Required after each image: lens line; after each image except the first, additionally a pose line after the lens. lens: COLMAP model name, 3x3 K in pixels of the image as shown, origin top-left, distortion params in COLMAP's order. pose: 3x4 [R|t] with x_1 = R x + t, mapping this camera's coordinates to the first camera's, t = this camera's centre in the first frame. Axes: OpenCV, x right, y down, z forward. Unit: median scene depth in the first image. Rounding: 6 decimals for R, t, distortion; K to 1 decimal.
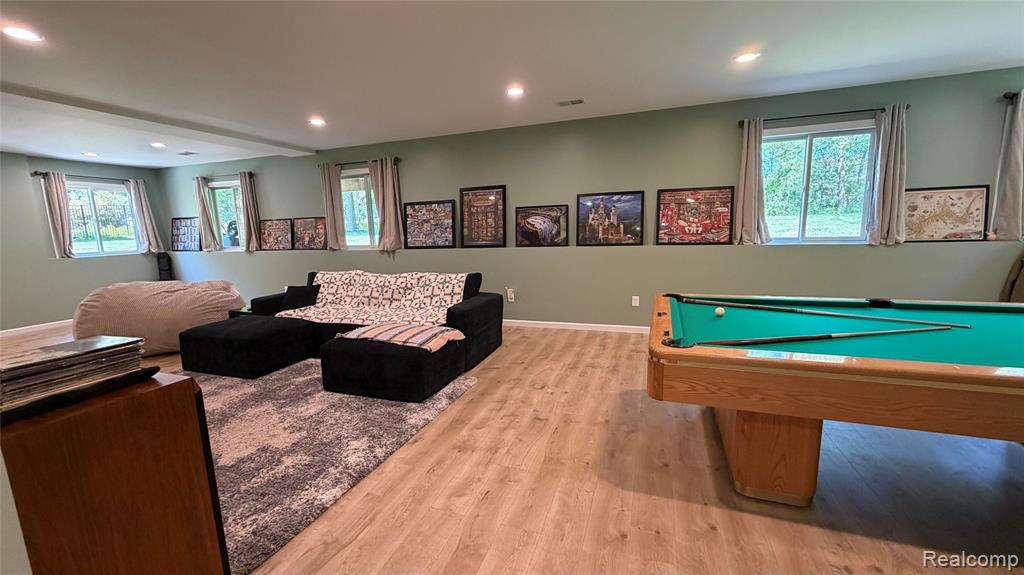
lens RADIAL K [[406.7, 0, 509.8], [0, 406.7, 289.2], [0, 0, 1]] dist [-0.000089, 0.000069]
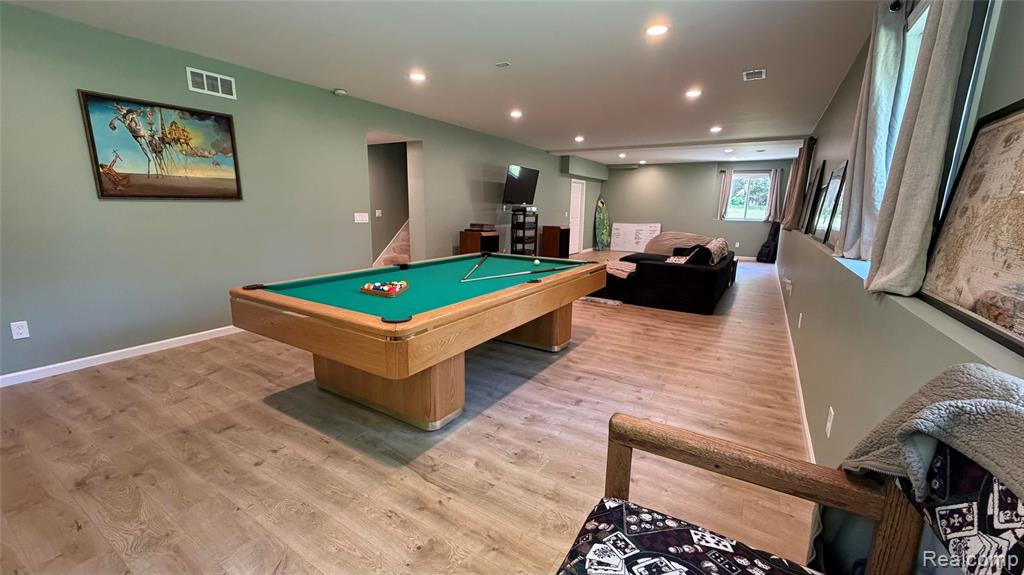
lens RADIAL K [[406.7, 0, 509.8], [0, 406.7, 289.2], [0, 0, 1]] dist [-0.000089, 0.000069]
pose [[-0.213277, 0.226397, -0.950399, 1.321909], [-0.151551, 0.953339, 0.261107, -0.165777], [0.965166, 0.199722, -0.169014, 0.734735]]
